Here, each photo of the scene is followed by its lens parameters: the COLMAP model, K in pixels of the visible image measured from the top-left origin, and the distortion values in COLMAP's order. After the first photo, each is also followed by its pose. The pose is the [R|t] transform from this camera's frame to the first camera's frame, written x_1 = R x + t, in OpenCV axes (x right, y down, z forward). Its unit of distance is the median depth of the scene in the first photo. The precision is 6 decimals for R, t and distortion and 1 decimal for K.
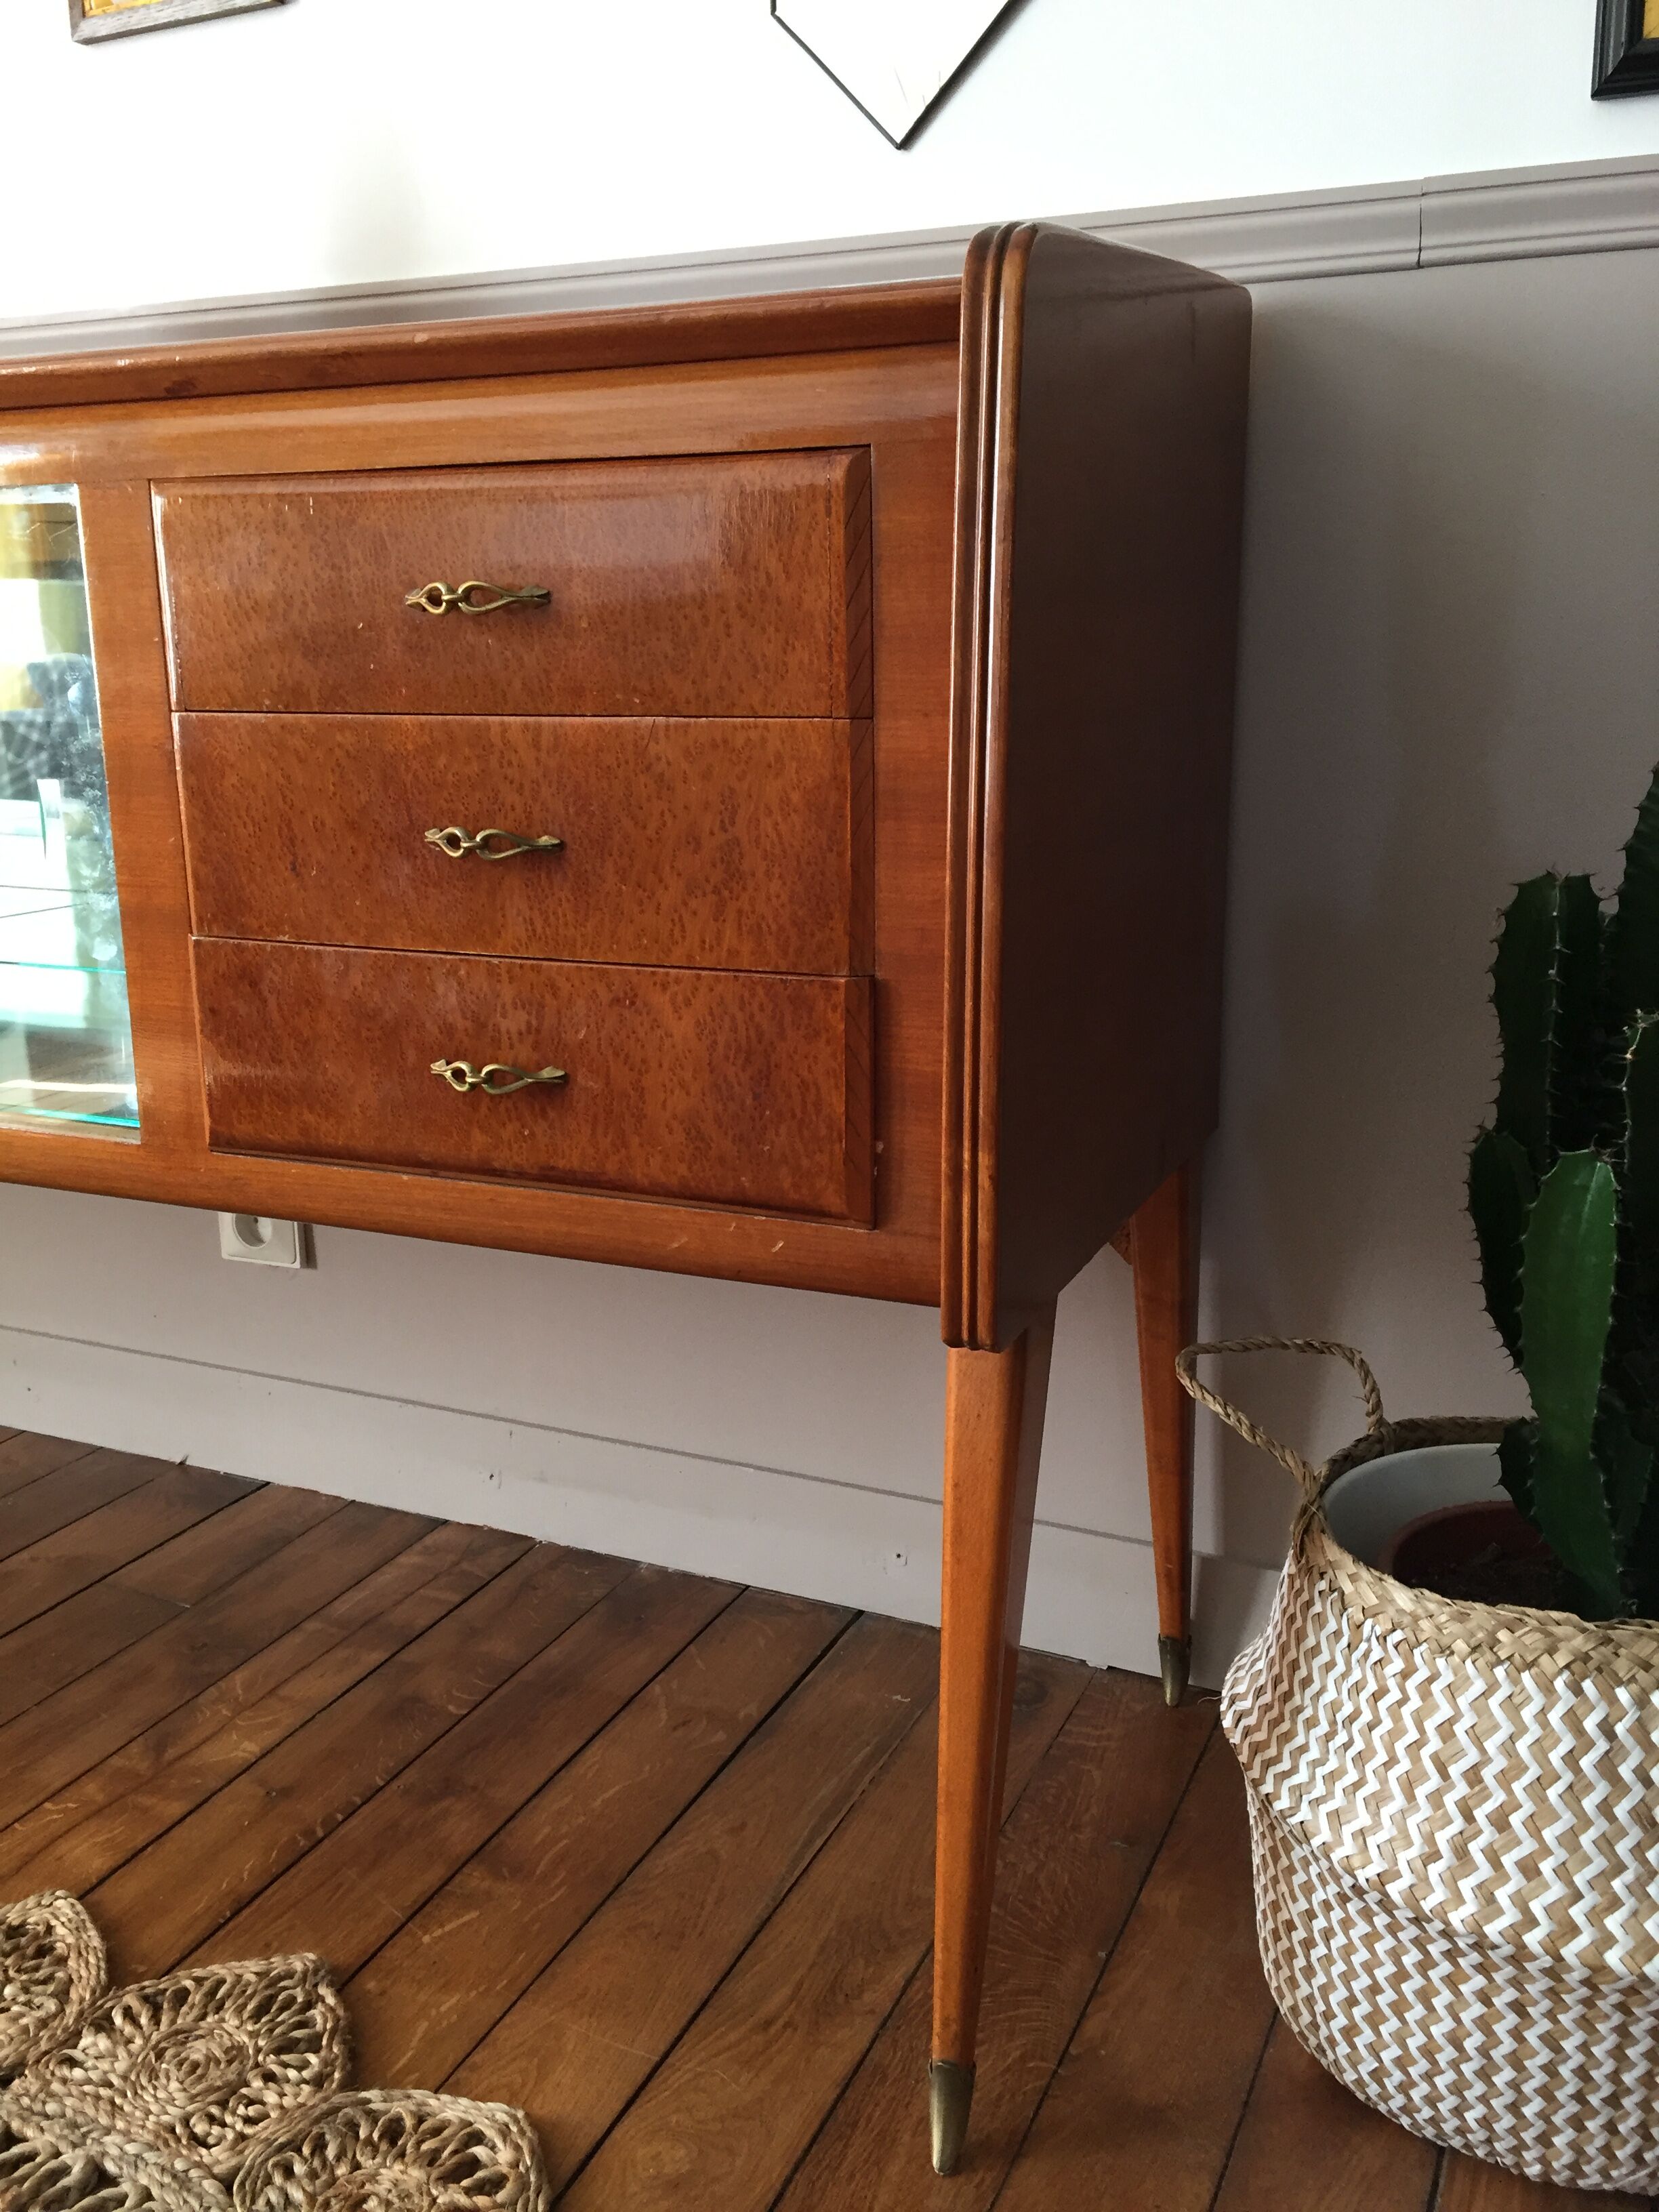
lens RADIAL K [[1913.0, 0, 832.1], [0, 1913.0, 1095.2], [0, 0, 1]] dist [0.065444, -0.090150]
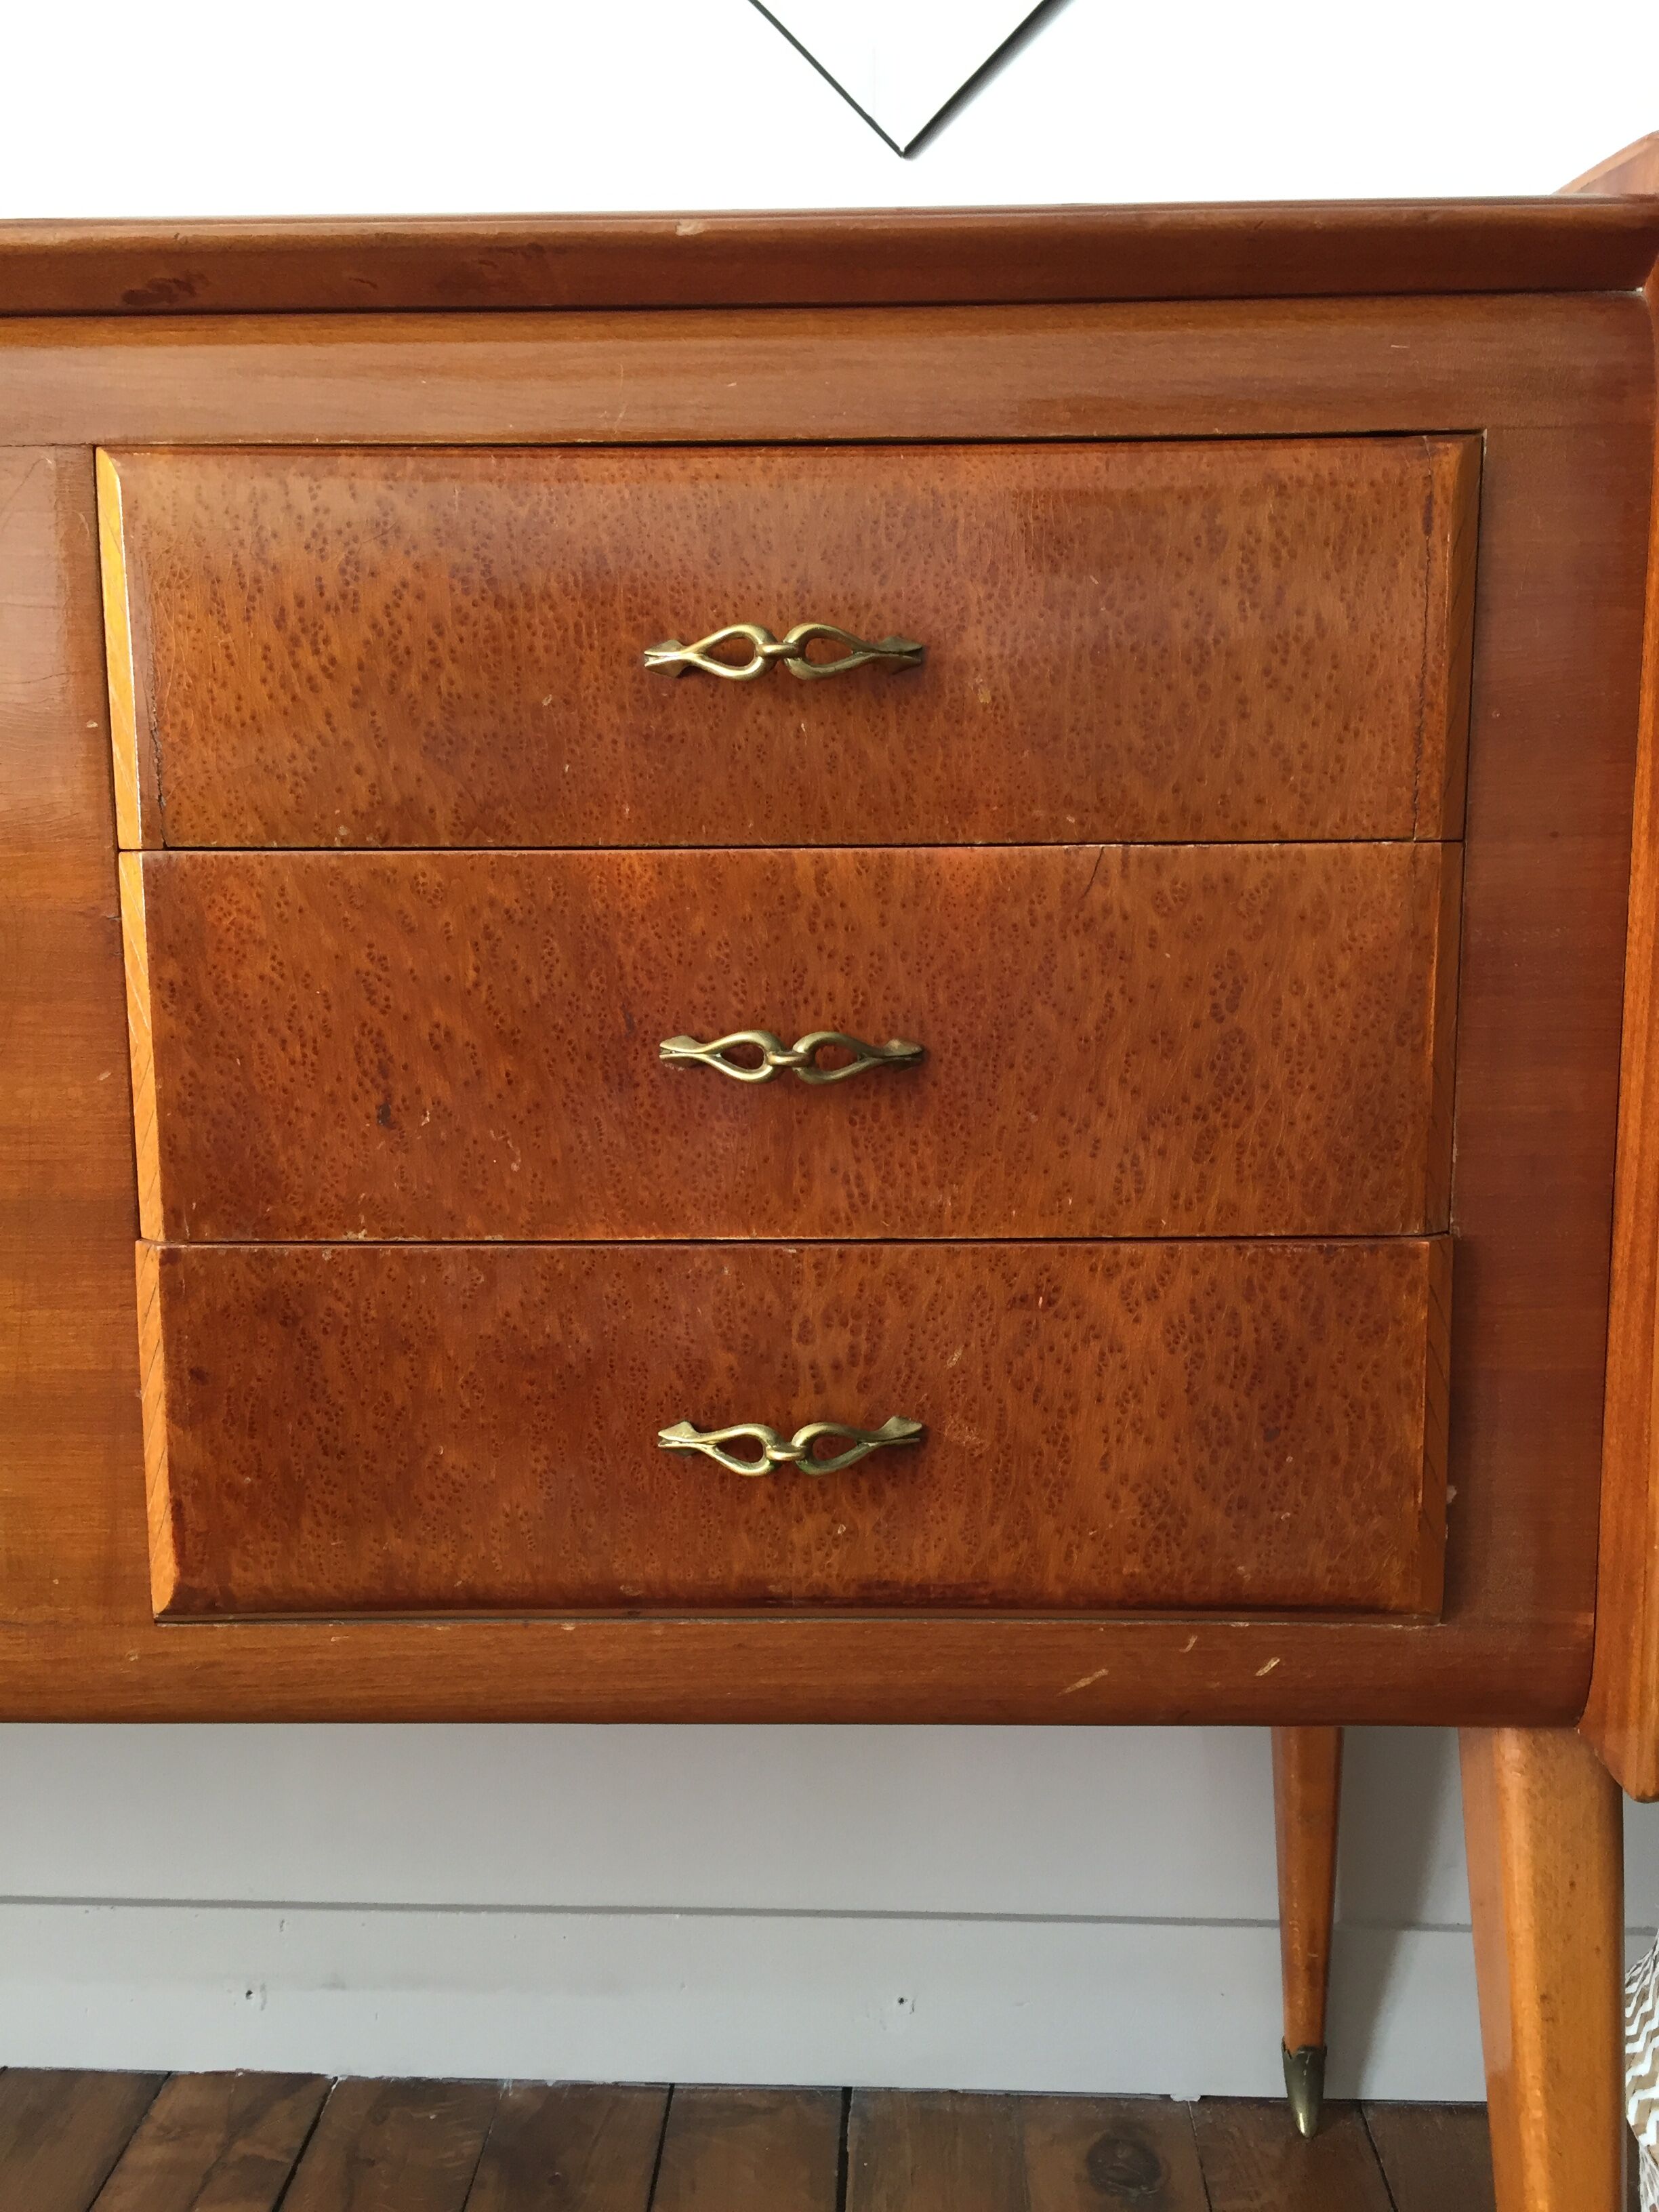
lens RADIAL K [[1913.0, 0, 824.6], [0, 1913.0, 1094.0], [0, 0, 1]] dist [0.065444, -0.090150]
pose [[0.924862, -0.046702, 0.377424, -0.396453], [0.086438, 0.992271, -0.089030, -0.065107], [-0.370349, 0.114964, 0.921751, 0.442517]]
